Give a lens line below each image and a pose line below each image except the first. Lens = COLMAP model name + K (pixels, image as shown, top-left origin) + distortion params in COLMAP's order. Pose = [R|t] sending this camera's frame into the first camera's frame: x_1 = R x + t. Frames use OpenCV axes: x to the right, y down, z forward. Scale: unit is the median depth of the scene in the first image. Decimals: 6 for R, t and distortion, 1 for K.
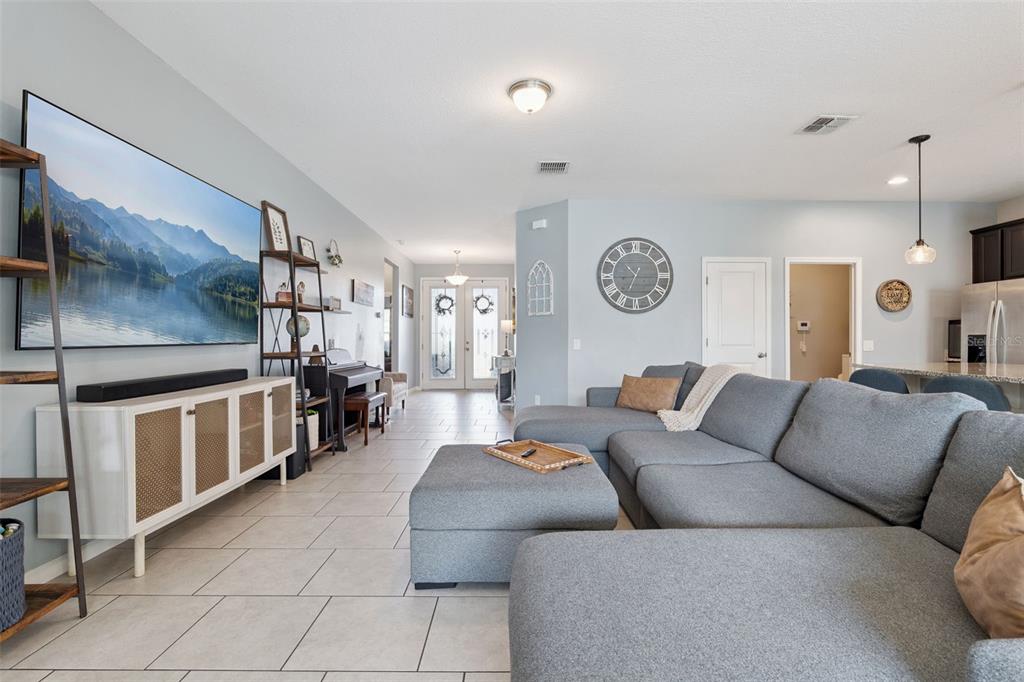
lens RADIAL K [[474.8, 0, 511.4], [0, 474.8, 337.2], [0, 0, 1]] dist [-0.021723, 0.003125]
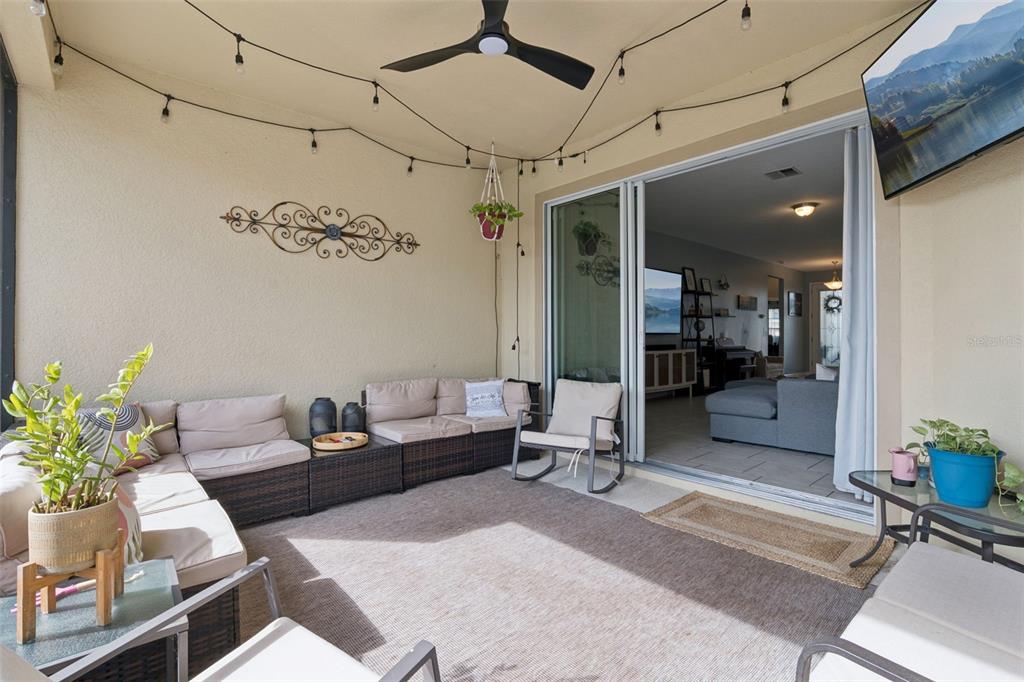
lens RADIAL K [[474.8, 0, 511.1], [0, 474.8, 334.1], [0, 0, 1]] dist [-0.021723, 0.003125]
pose [[0.658075, 0.000336, -0.752952, 0.507718], [0.000369, 1.000000, 0.000769, 0.010108], [0.752952, -0.000784, 0.658075, -0.879586]]
